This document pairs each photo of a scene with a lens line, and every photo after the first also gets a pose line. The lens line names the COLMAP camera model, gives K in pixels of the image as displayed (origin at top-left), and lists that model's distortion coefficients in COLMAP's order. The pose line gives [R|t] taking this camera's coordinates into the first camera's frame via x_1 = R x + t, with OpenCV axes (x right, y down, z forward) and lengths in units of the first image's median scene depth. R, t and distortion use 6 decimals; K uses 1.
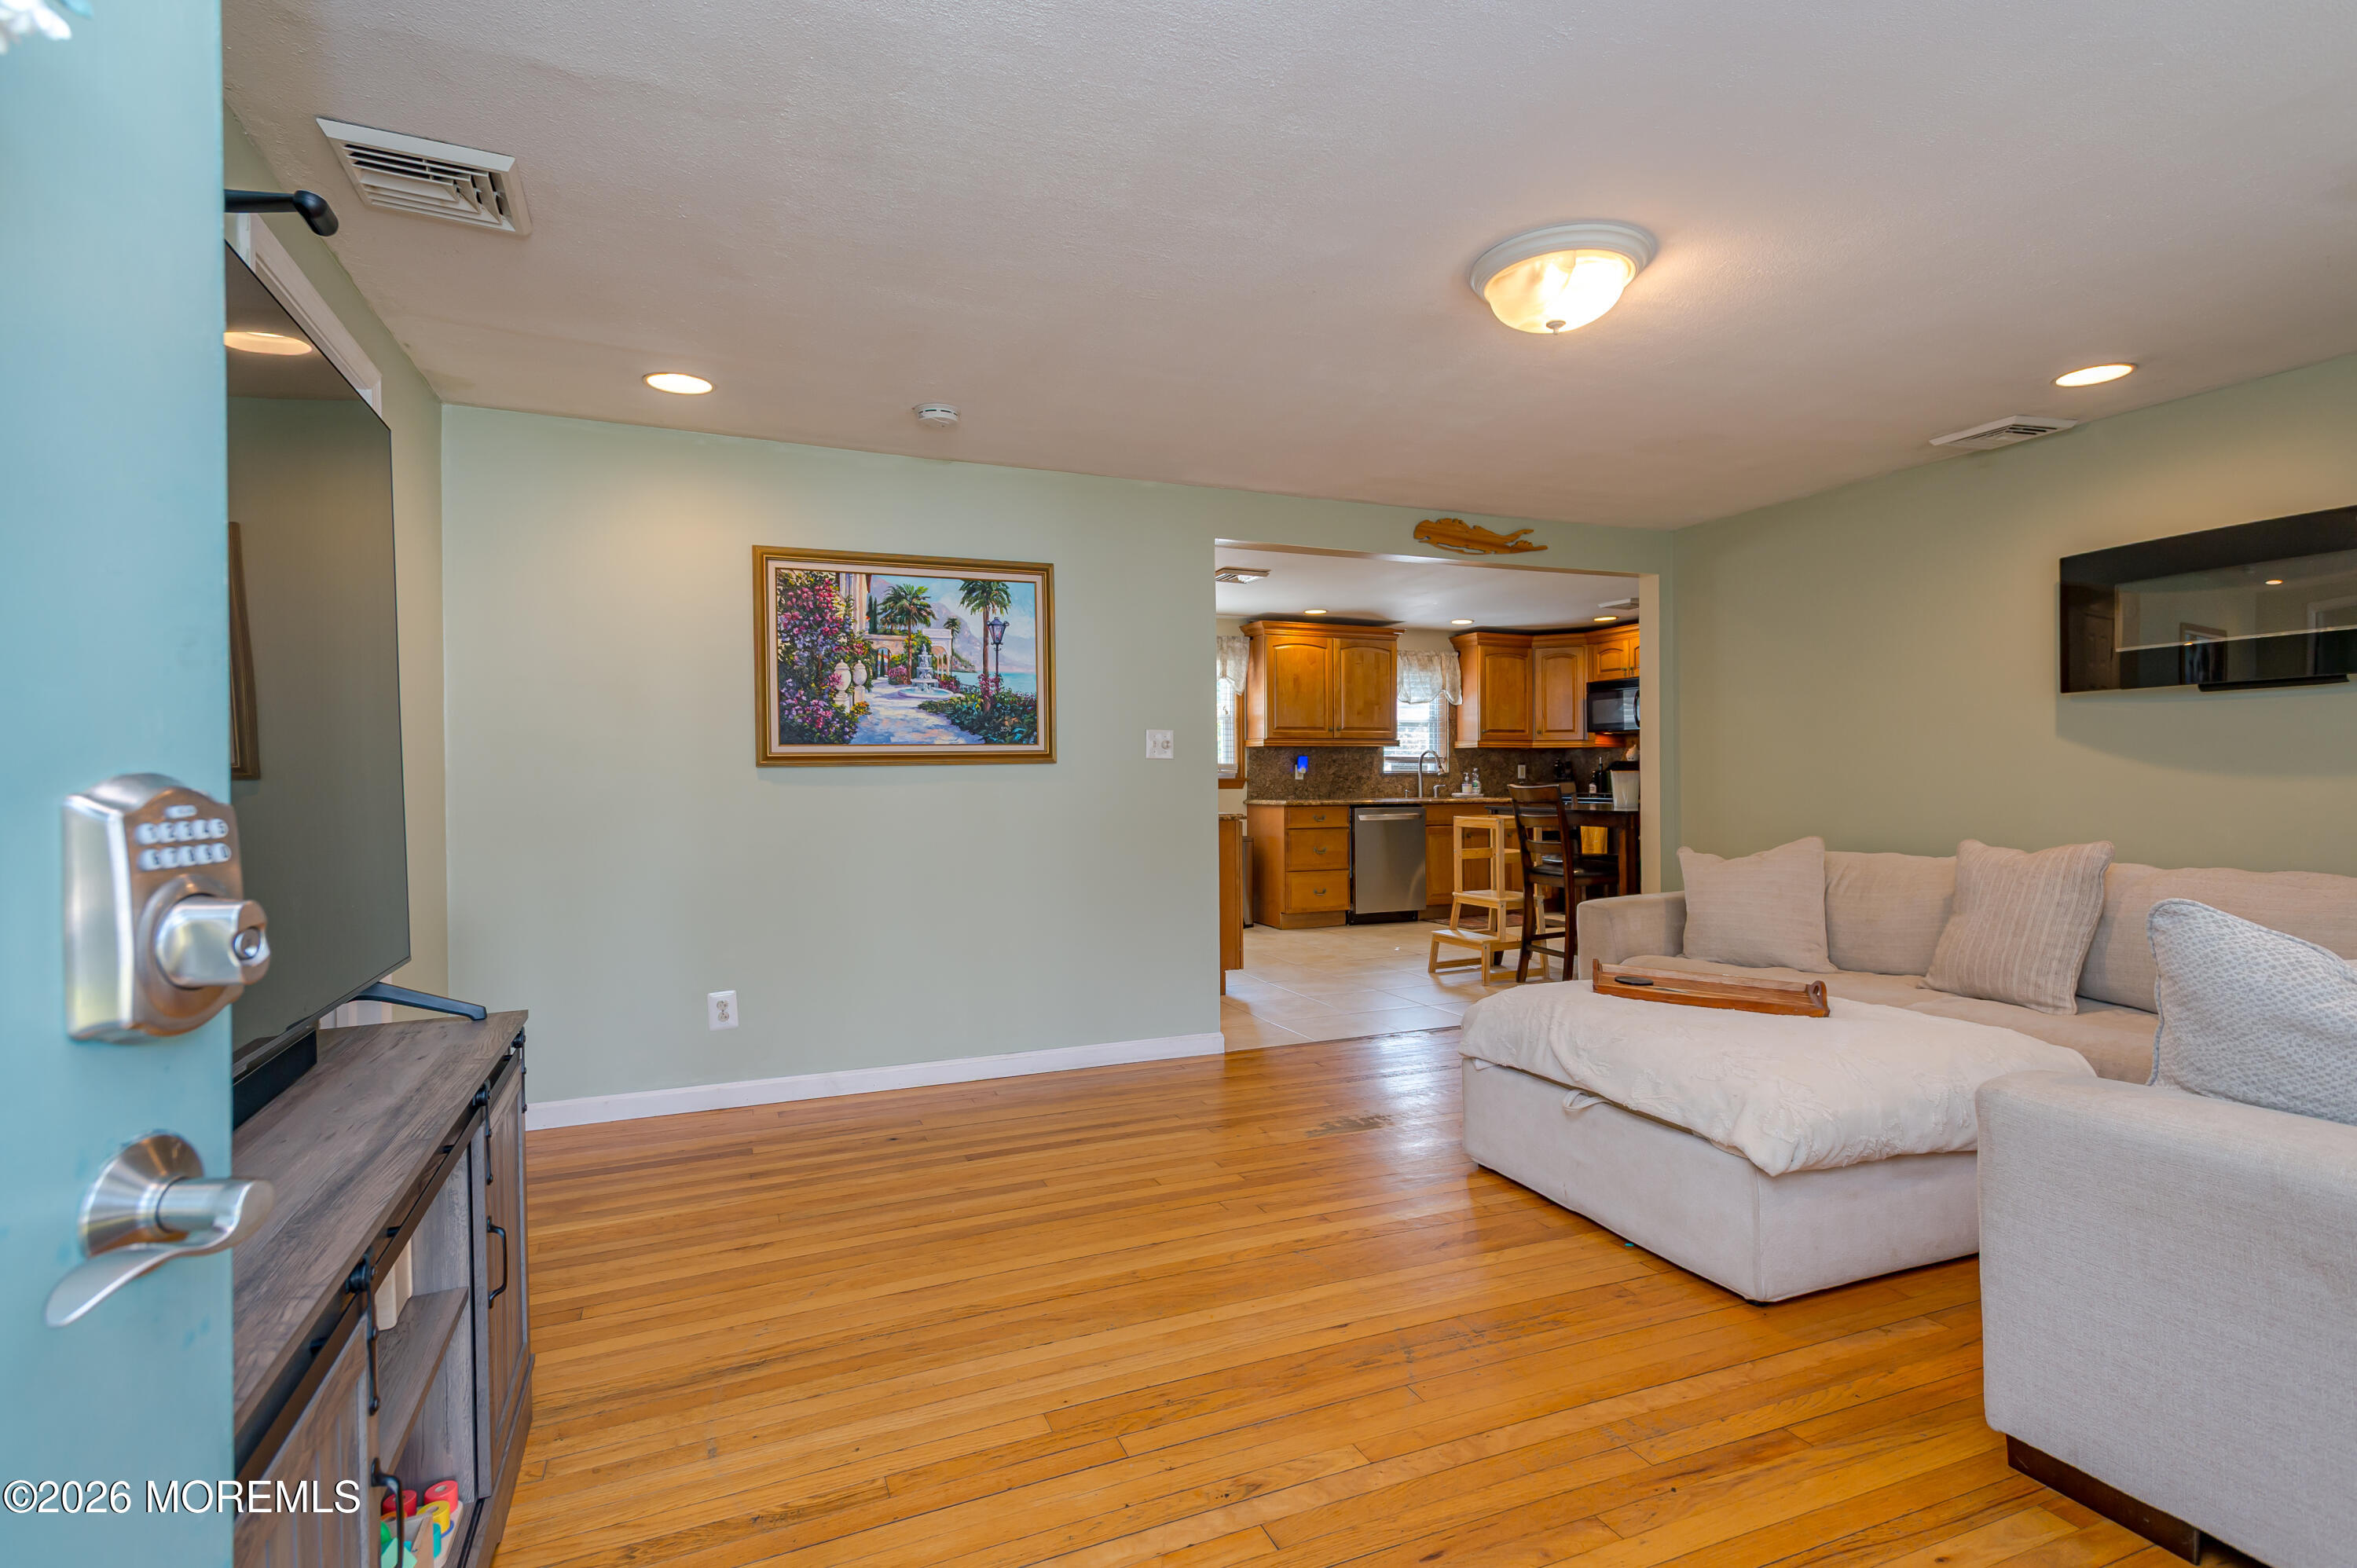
lens RADIAL K [[1100.8, 0, 1160.2], [0, 1100.8, 790.5], [0, 0, 1]] dist [0.022523, -0.004997]
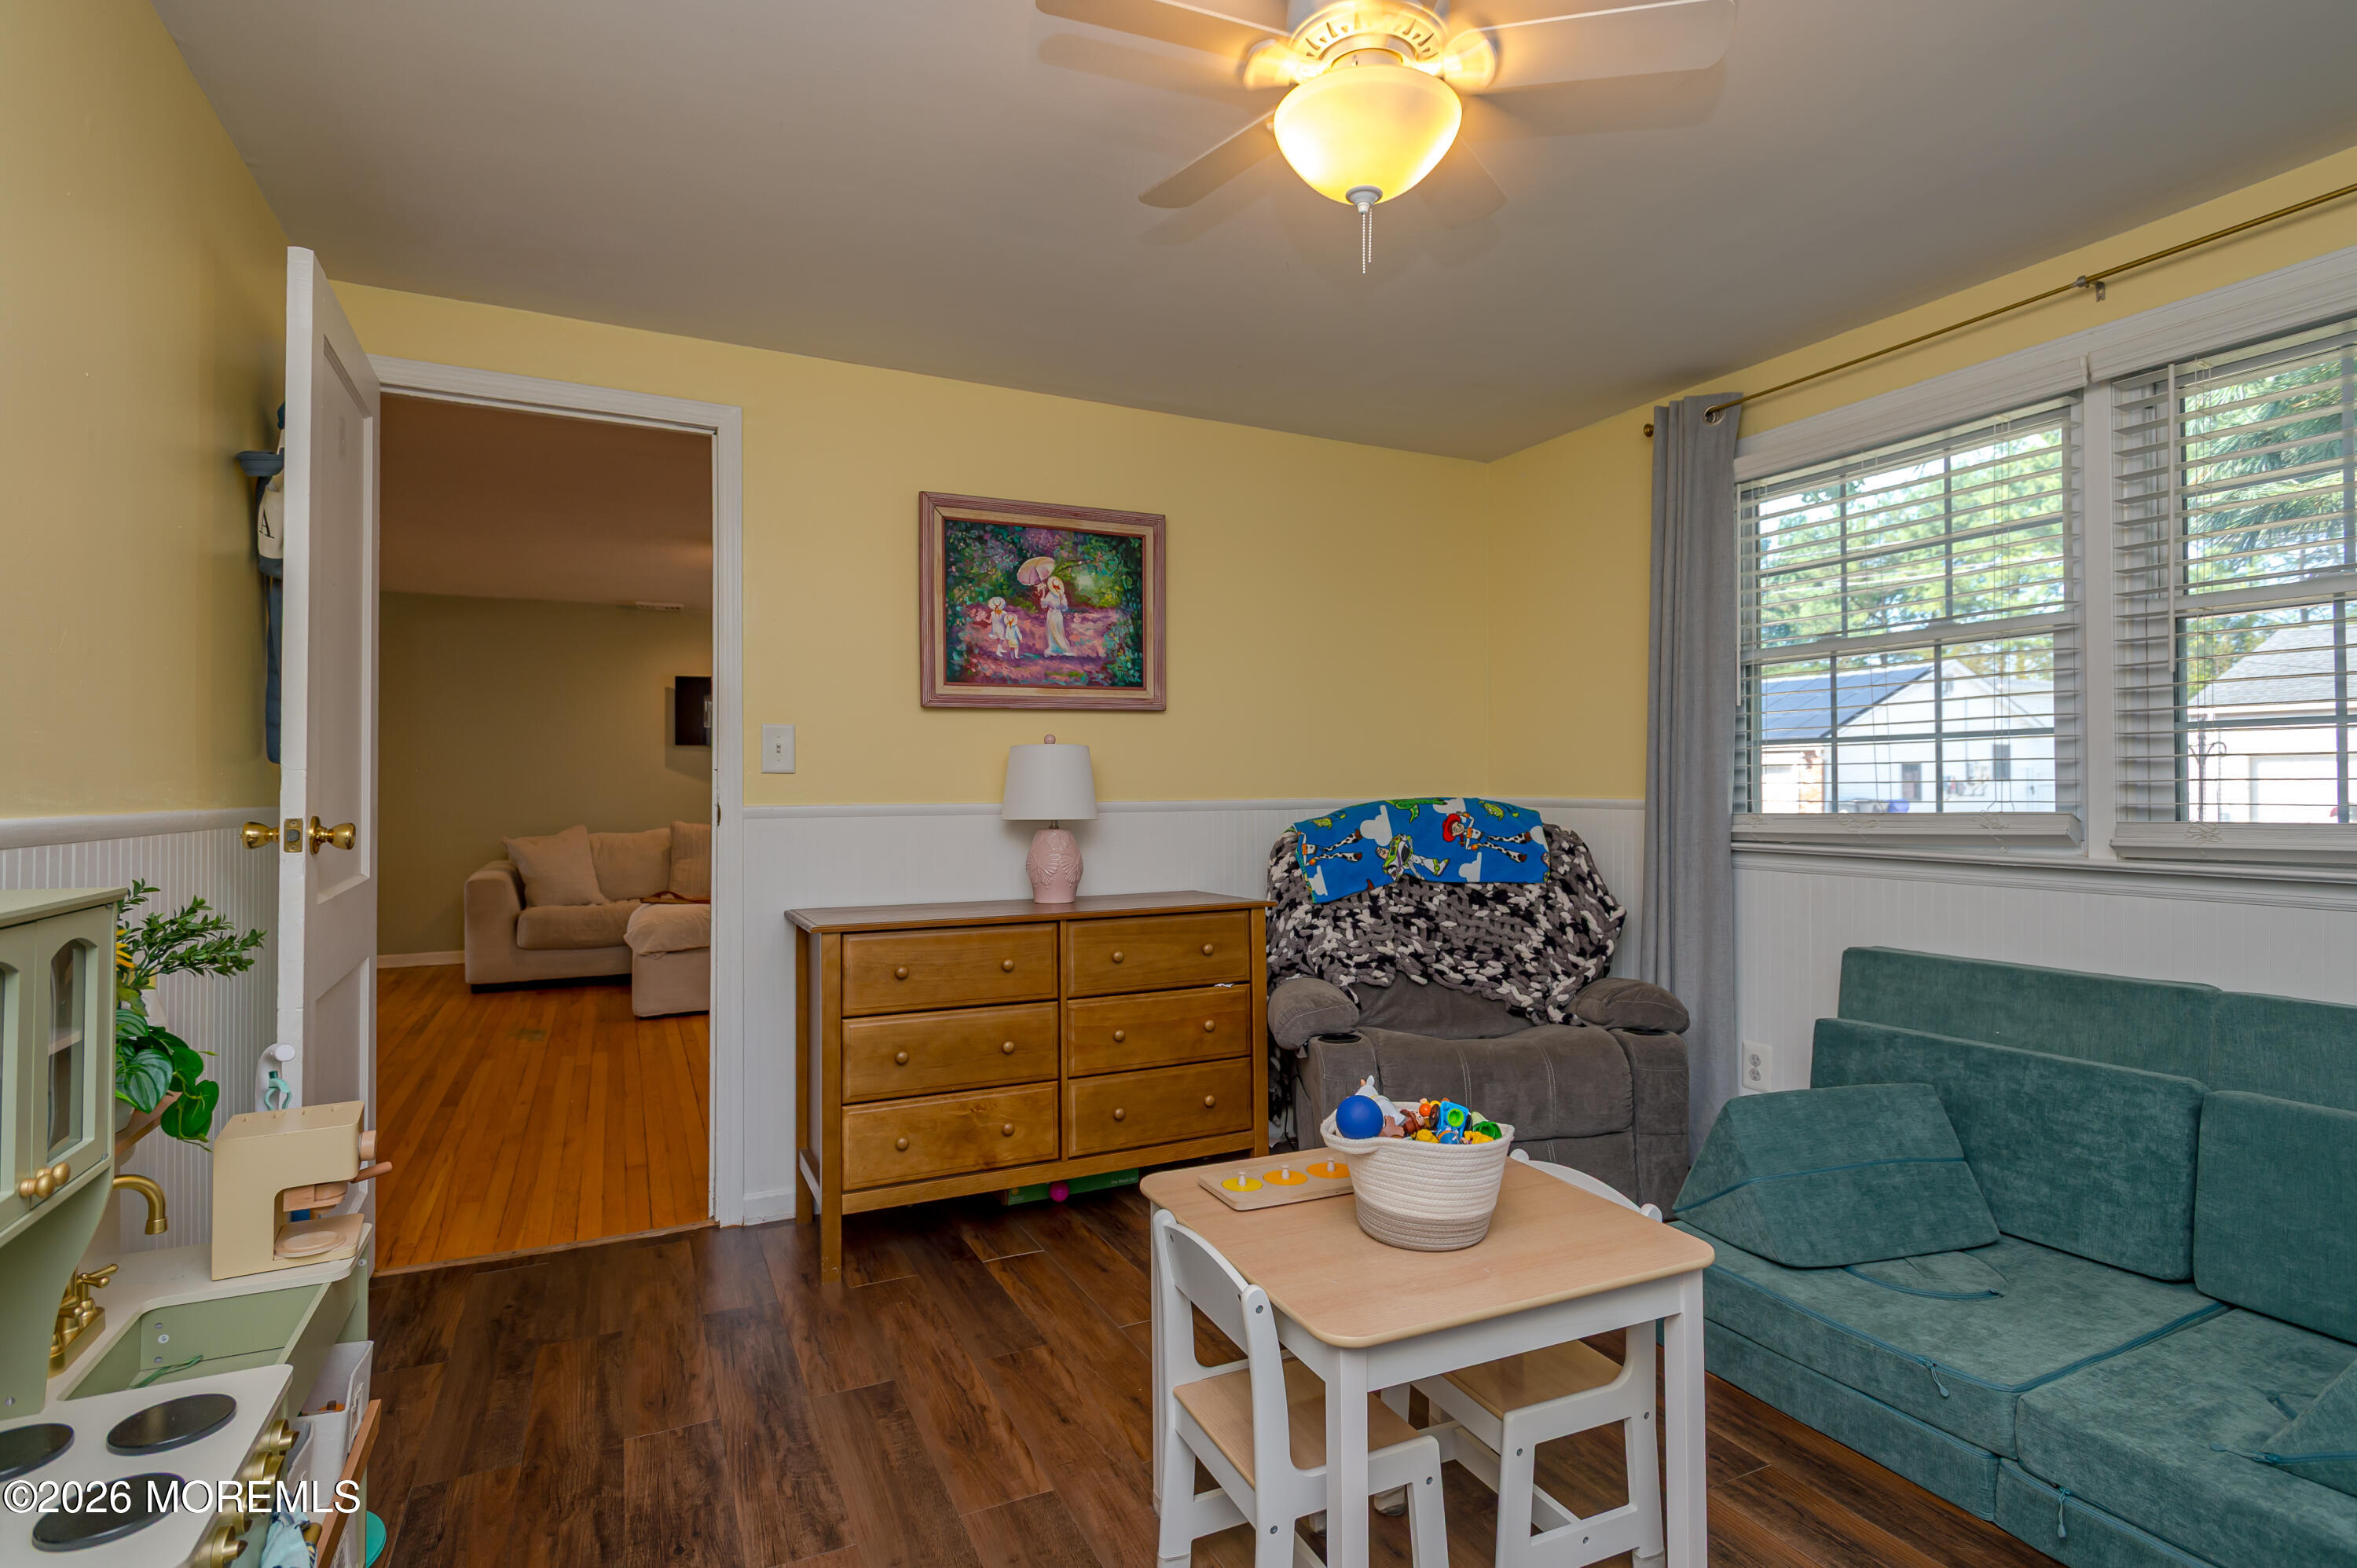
lens RADIAL K [[1150.4, 0, 1167.1], [0, 1150.4, 768.9], [0, 0, 1]] dist [0.007952, -0.003527]
pose [[-0.066515, 0.016910, 0.997642, -0.538607], [0.011814, 0.999800, -0.016159, -0.001369], [-0.997715, 0.010711, -0.066701, 0.127862]]
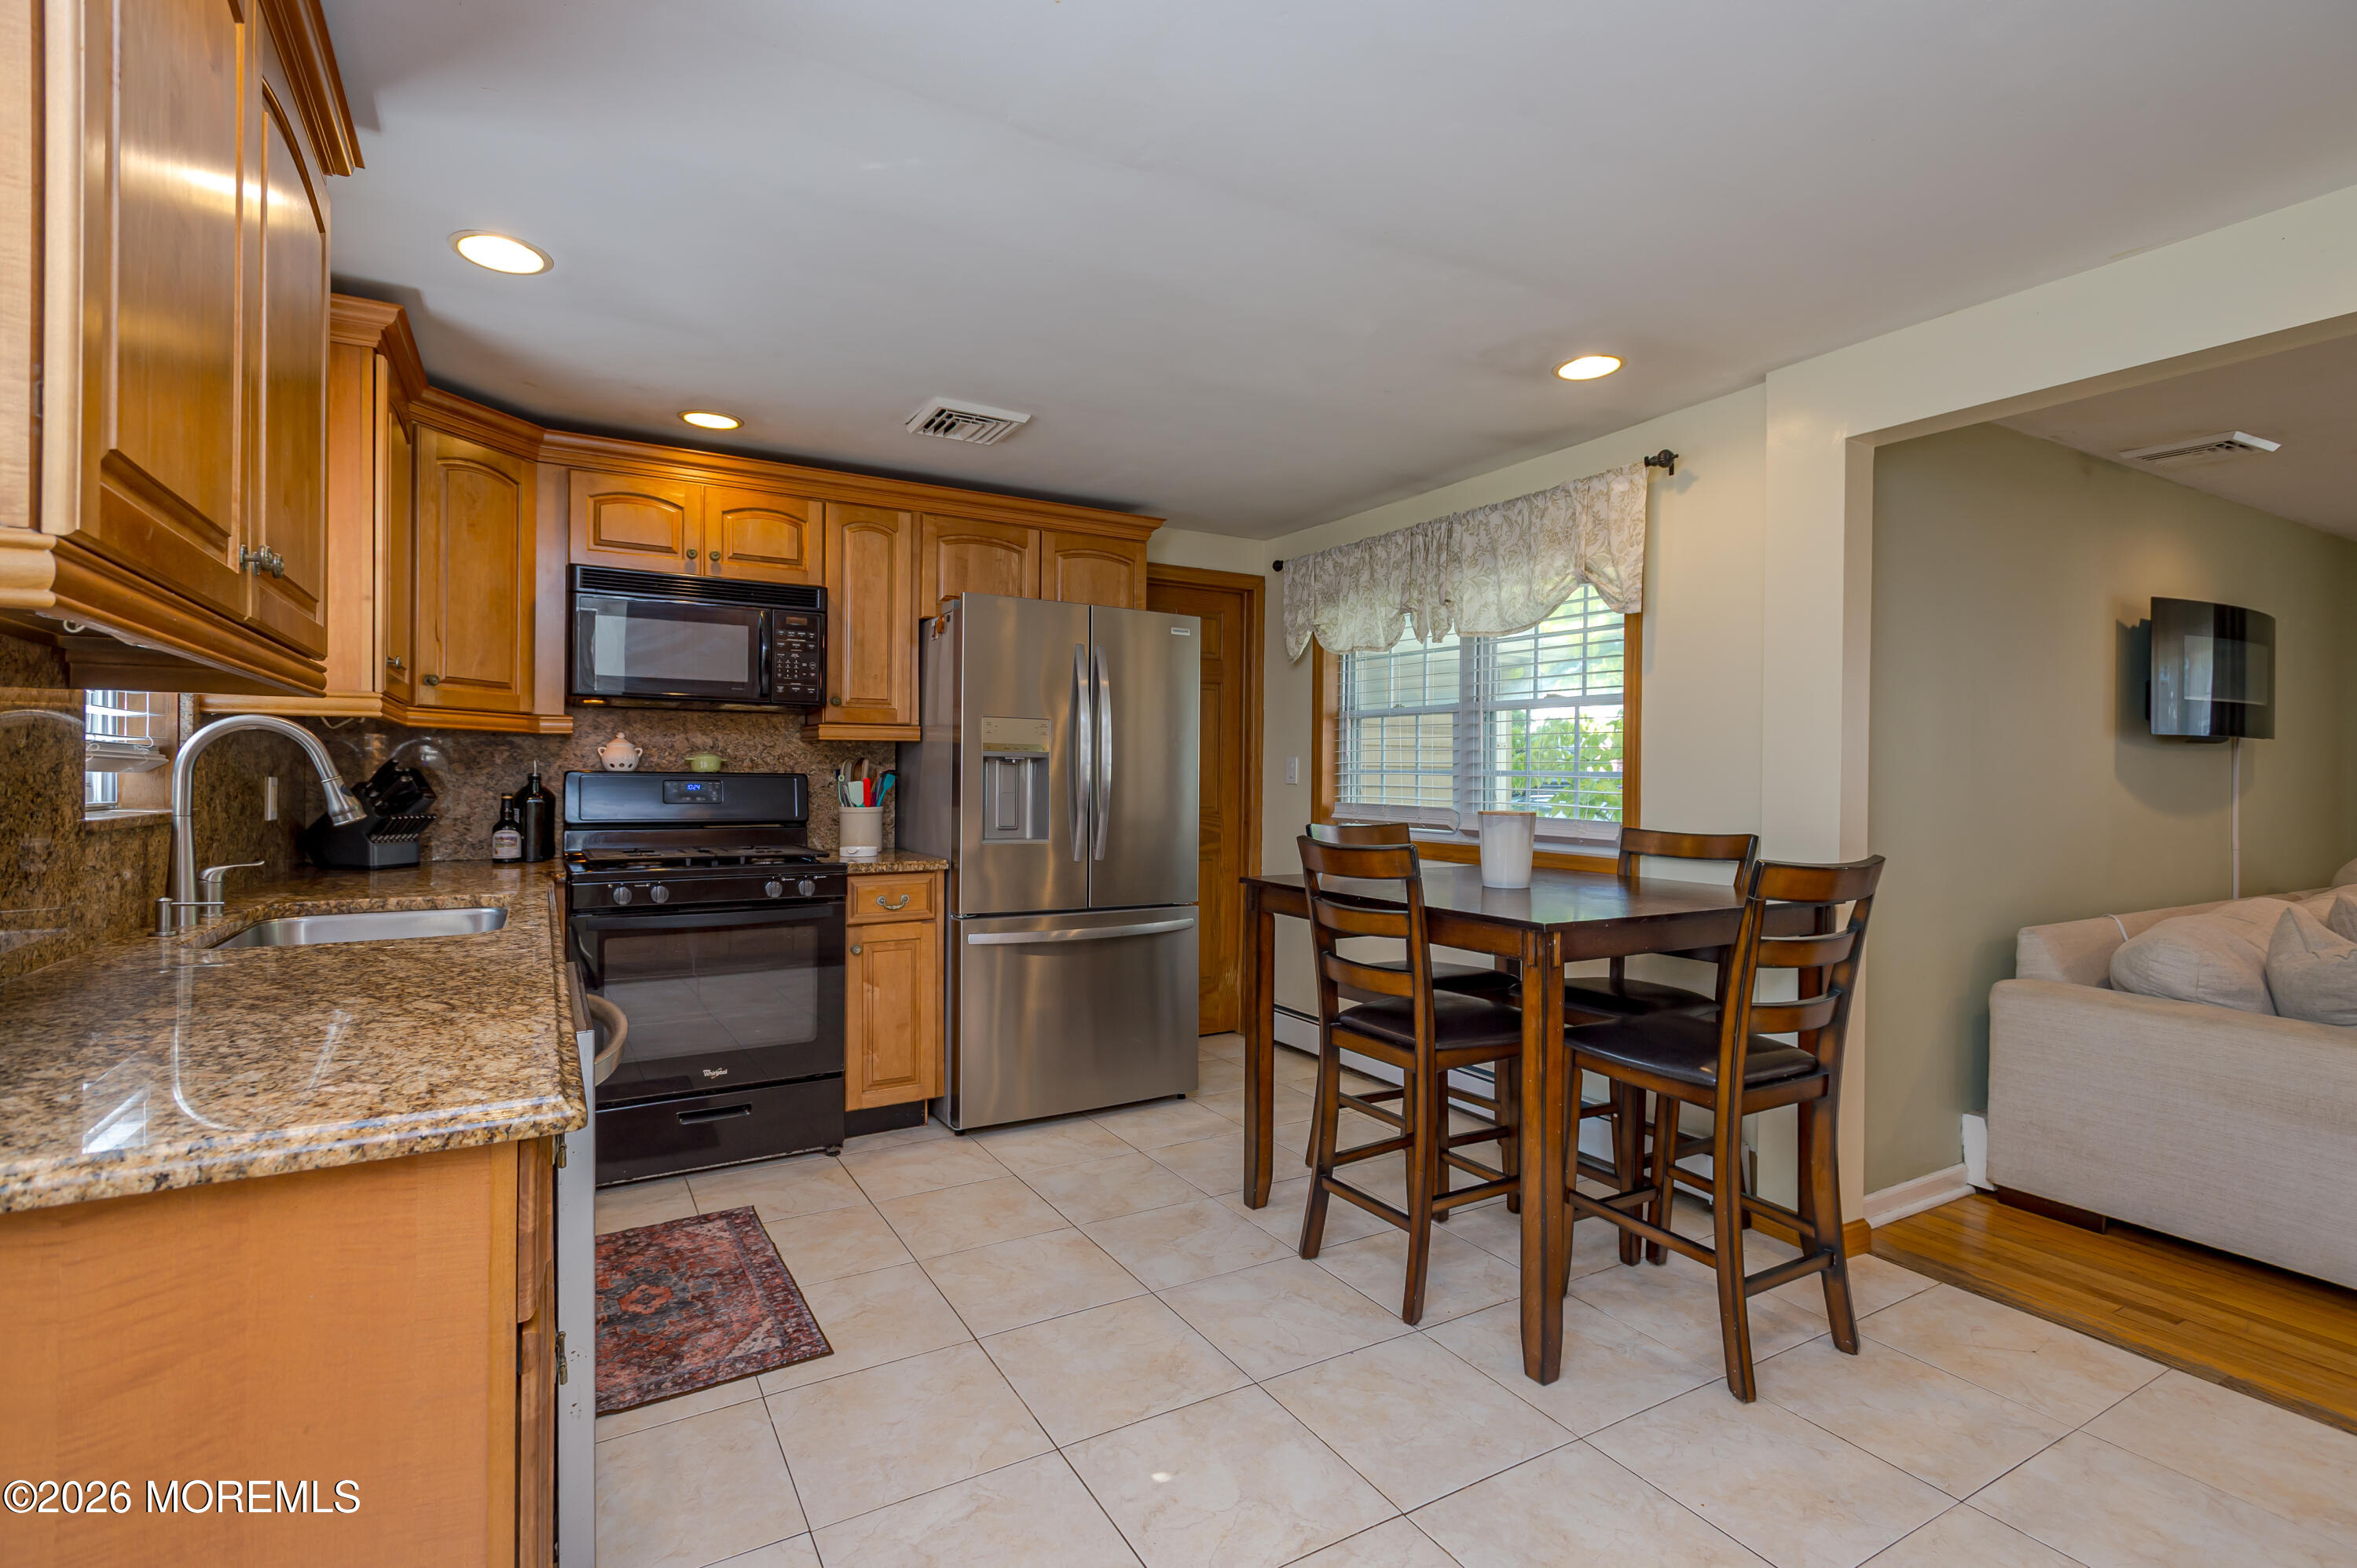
lens RADIAL K [[1100.8, 0, 1172.3], [0, 1100.8, 776.1], [0, 0, 1]] dist [0.022523, -0.004997]
pose [[-0.144908, 0.002928, 0.989441, -0.019118], [0.006311, 0.999978, -0.002035, -0.023782], [-0.989425, 0.005950, -0.144923, 0.884301]]
